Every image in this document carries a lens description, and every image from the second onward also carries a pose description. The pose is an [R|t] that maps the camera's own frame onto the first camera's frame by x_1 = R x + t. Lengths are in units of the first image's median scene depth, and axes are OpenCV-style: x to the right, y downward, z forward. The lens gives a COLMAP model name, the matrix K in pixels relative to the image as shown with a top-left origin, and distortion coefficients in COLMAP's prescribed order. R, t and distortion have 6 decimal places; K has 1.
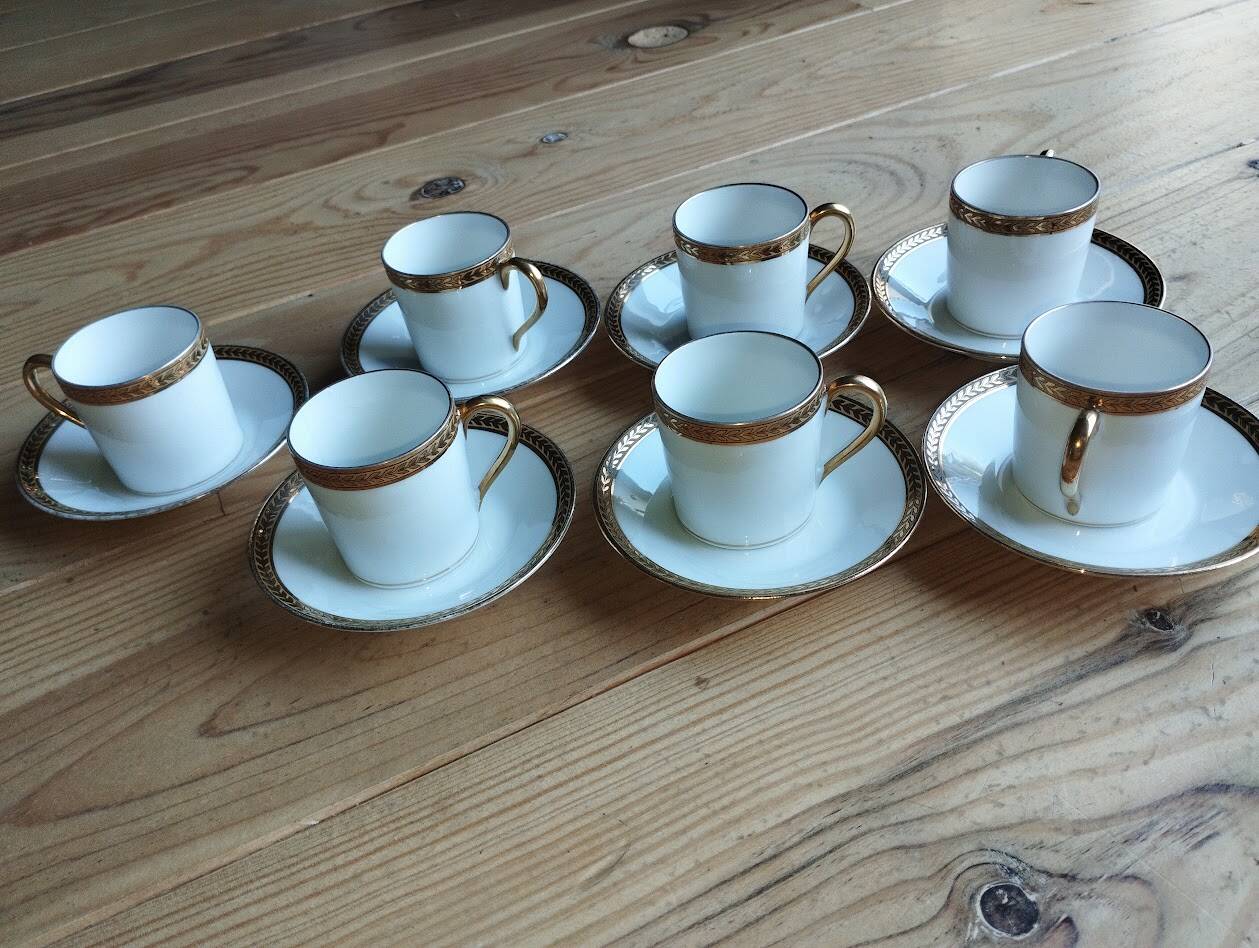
lens RADIAL K [[1055.4, 0, 630.6], [0, 1055.4, 477.6], [0, 0, 1]] dist [0.092344, -0.148973]
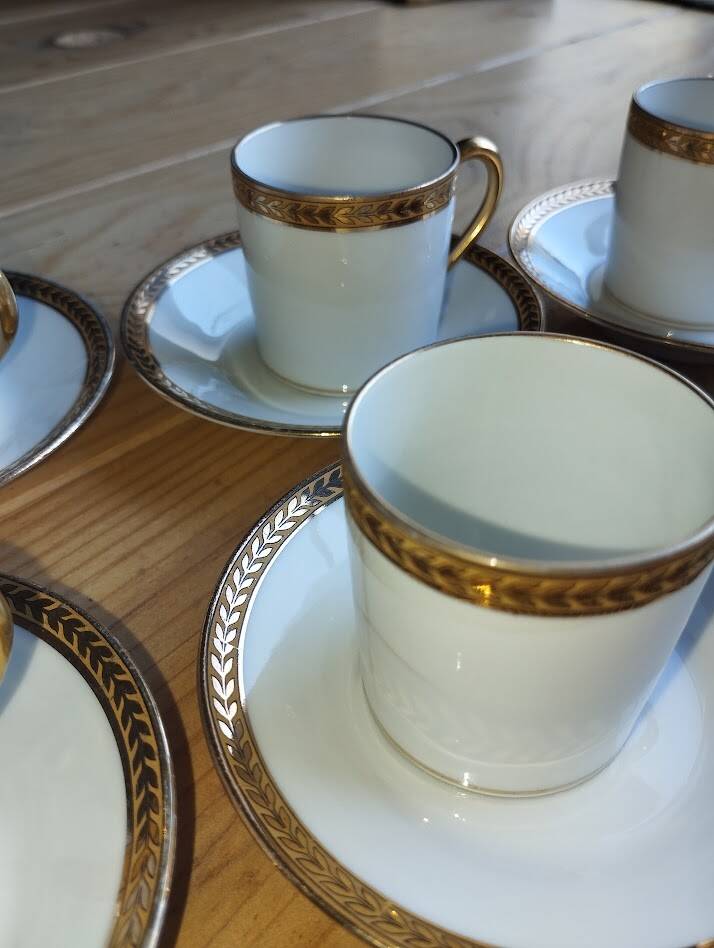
lens RADIAL K [[794.7, 0, 354.3], [0, 794.7, 467.9], [0, 0, 1]] dist [0.092344, -0.148973]
pose [[0.937126, -0.136339, 0.321259, -0.079035], [0.137772, 0.990293, 0.018384, -0.105263], [-0.320647, 0.027032, 0.946813, 0.757168]]
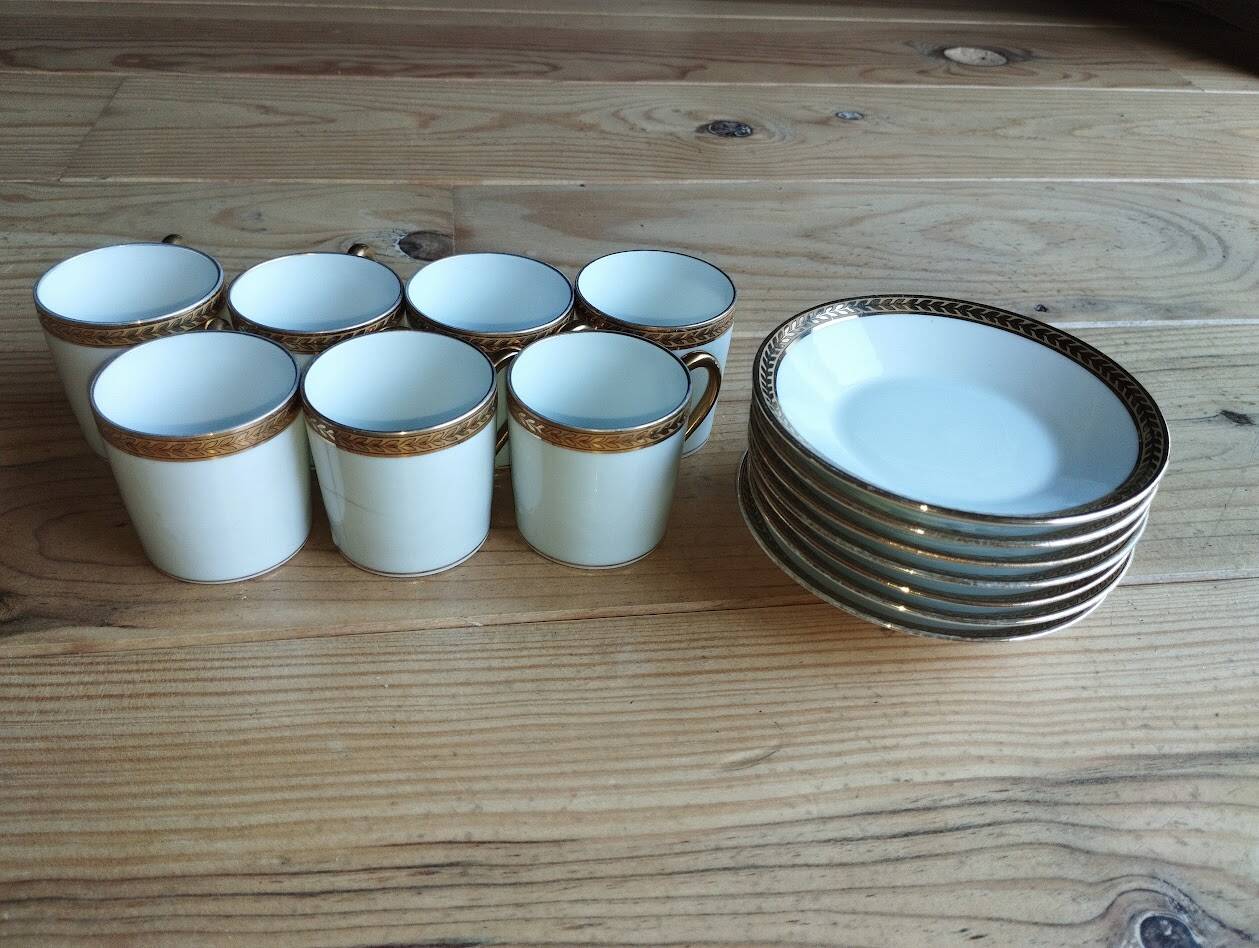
lens RADIAL K [[1055.4, 0, 630.6], [0, 1055.4, 477.6], [0, 0, 1]] dist [0.092344, -0.148973]
pose [[0.941587, 0.314147, -0.121349, -0.078178], [-0.316992, 0.948418, -0.004389, 0.141534], [0.113710, 0.042600, 0.992600, 0.015803]]
